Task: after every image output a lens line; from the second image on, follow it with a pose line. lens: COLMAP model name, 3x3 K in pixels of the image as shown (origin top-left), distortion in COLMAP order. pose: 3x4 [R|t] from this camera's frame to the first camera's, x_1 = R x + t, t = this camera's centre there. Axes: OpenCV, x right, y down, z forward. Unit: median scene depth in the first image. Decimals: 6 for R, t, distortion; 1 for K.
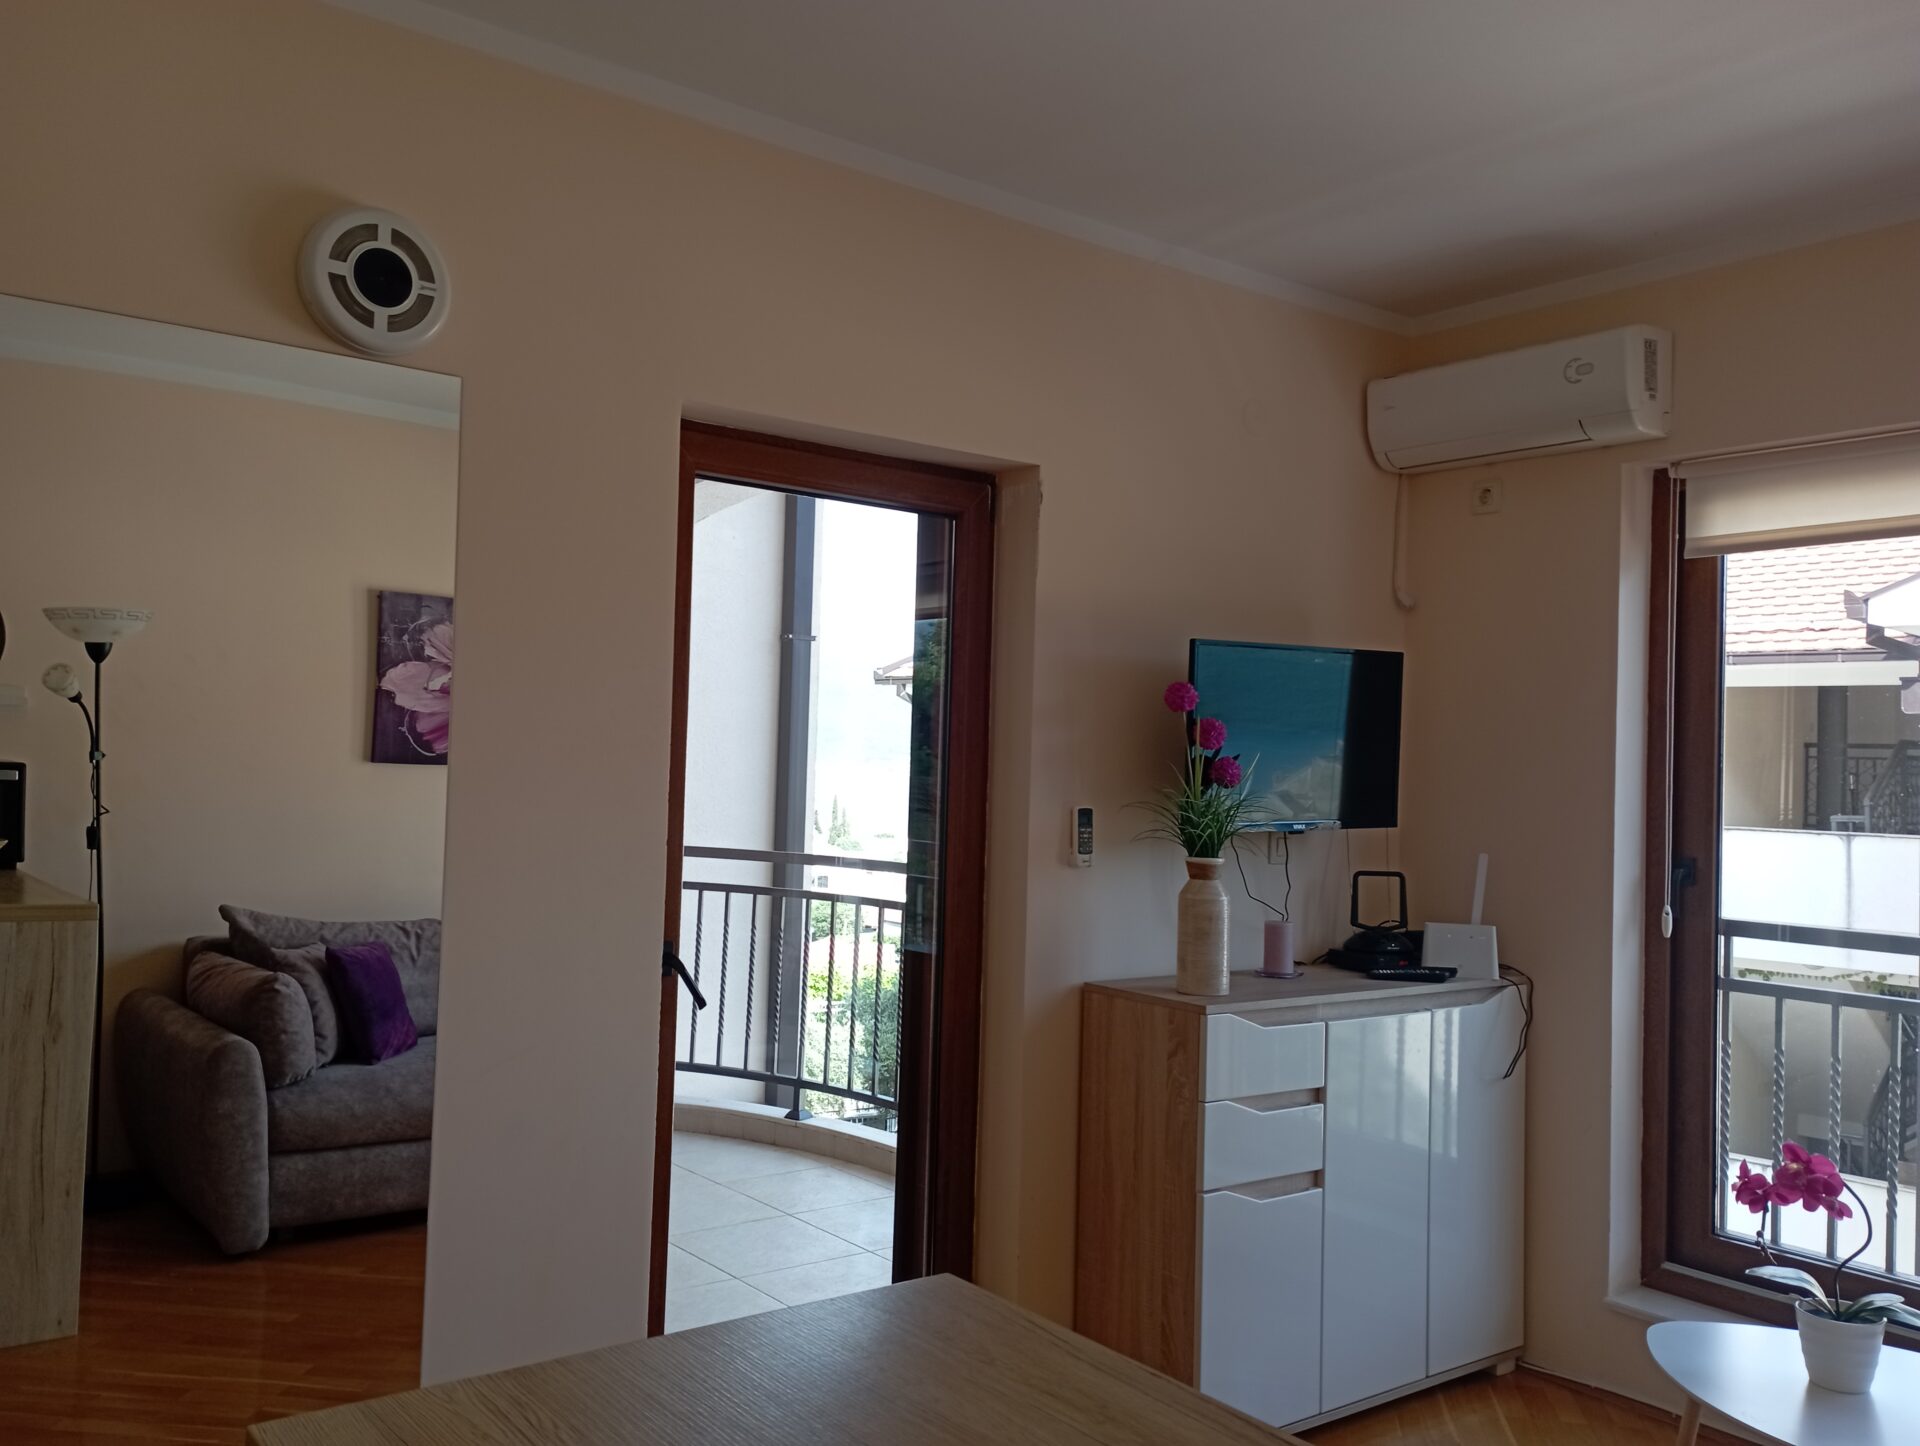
lens RADIAL K [[1566.0, 0, 960.0], [0, 1566.0, 723.0], [0, 0, 1]] dist [0.126505, -0.143240]
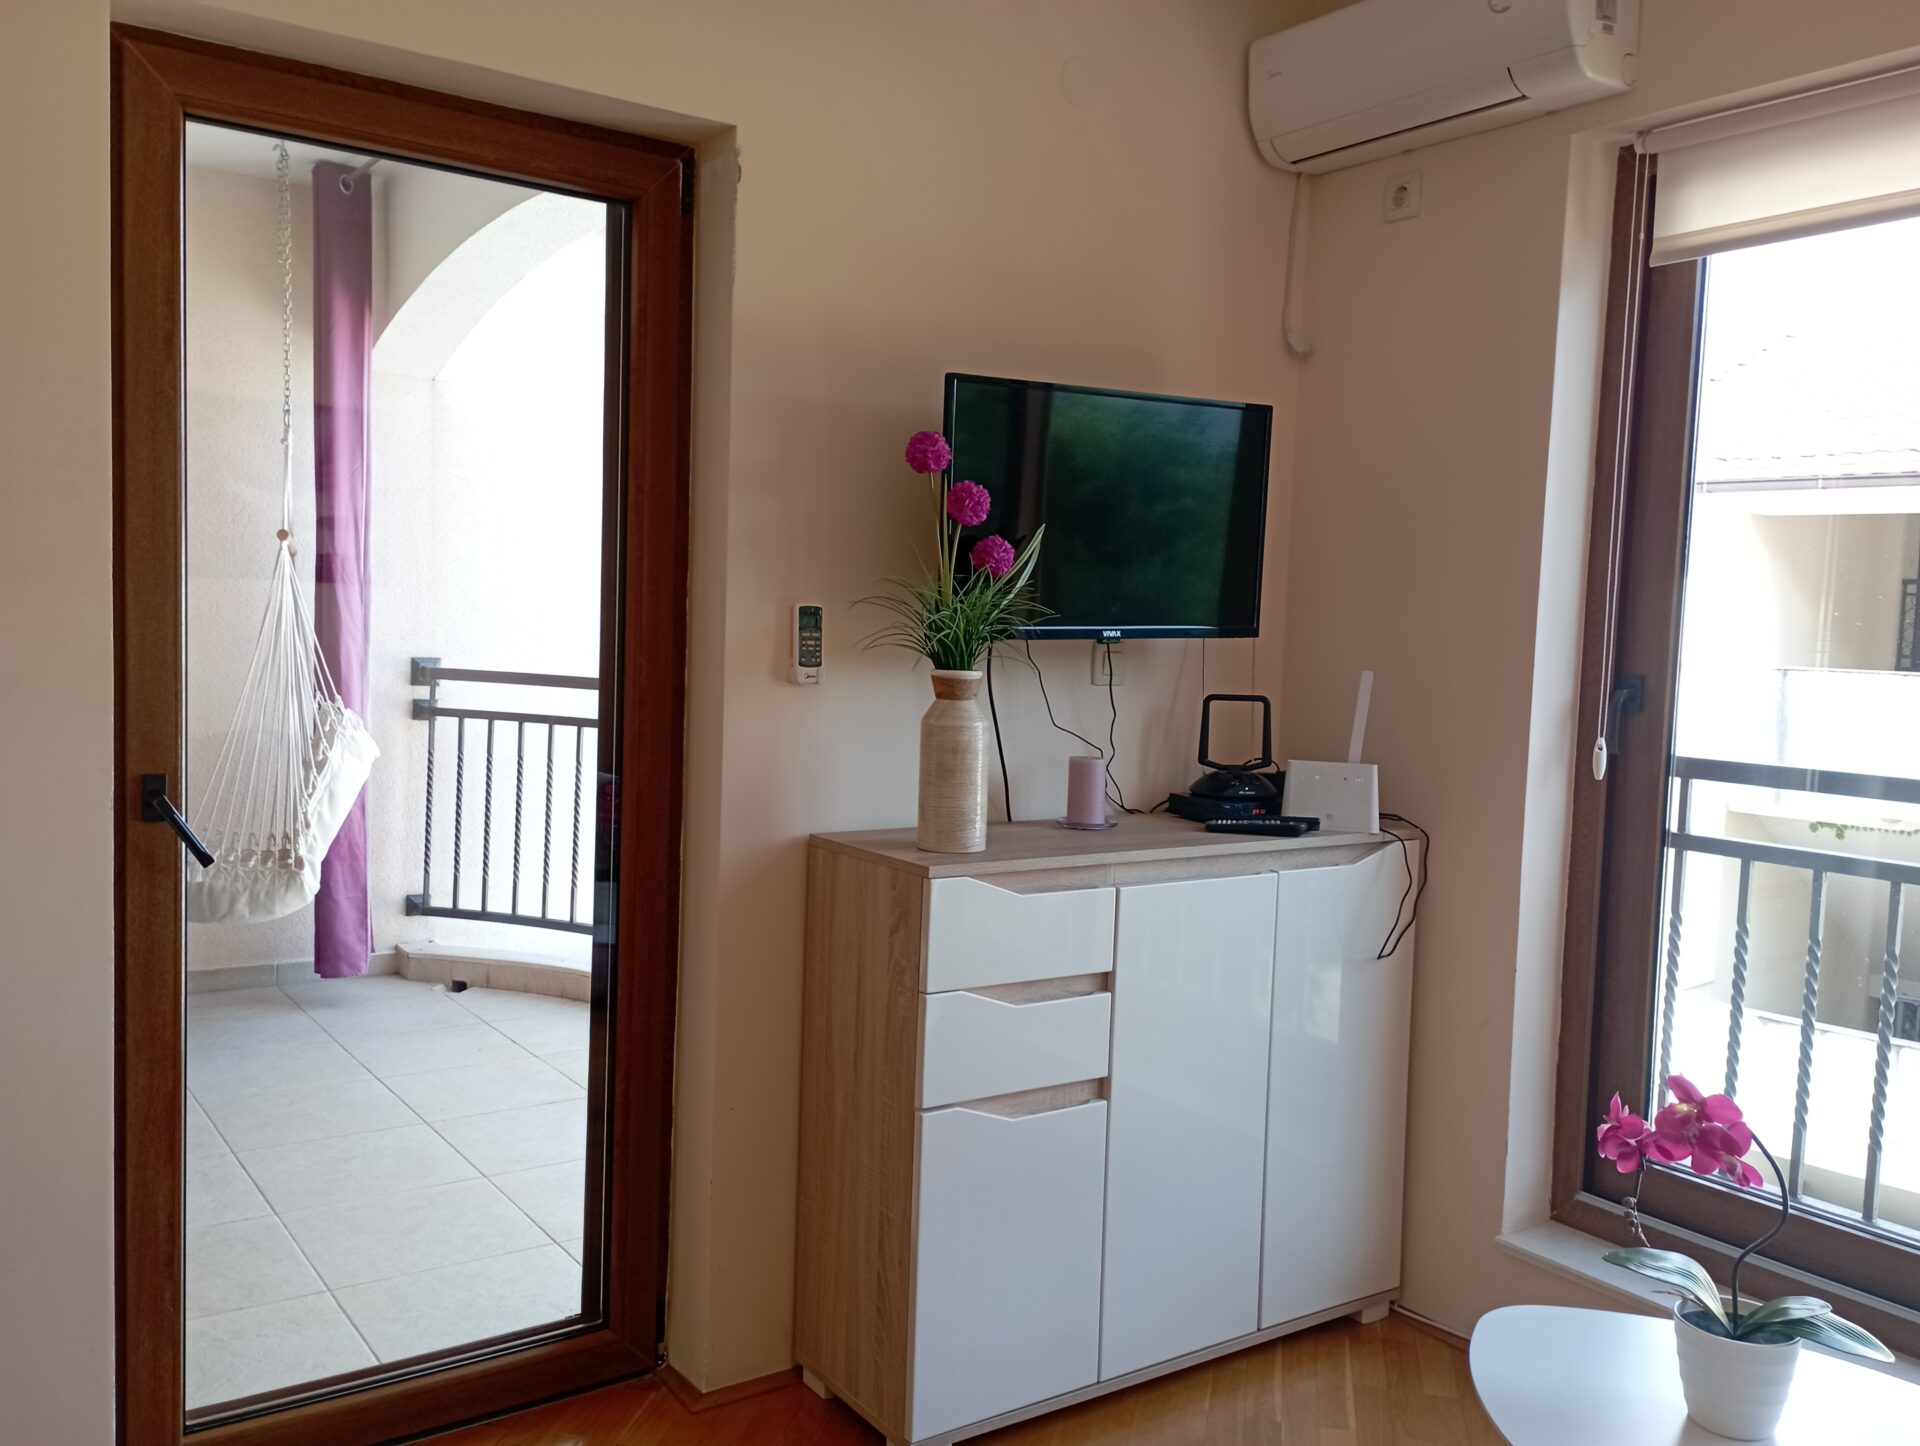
lens RADIAL K [[1566.0, 0, 960.0], [0, 1566.0, 723.0], [0, 0, 1]] dist [0.126505, -0.143240]
pose [[0.998574, 0.006934, -0.052928, 0.182634], [-0.001837, 0.995403, 0.095762, 0.036236], [0.053349, -0.095528, 0.993996, 0.239693]]
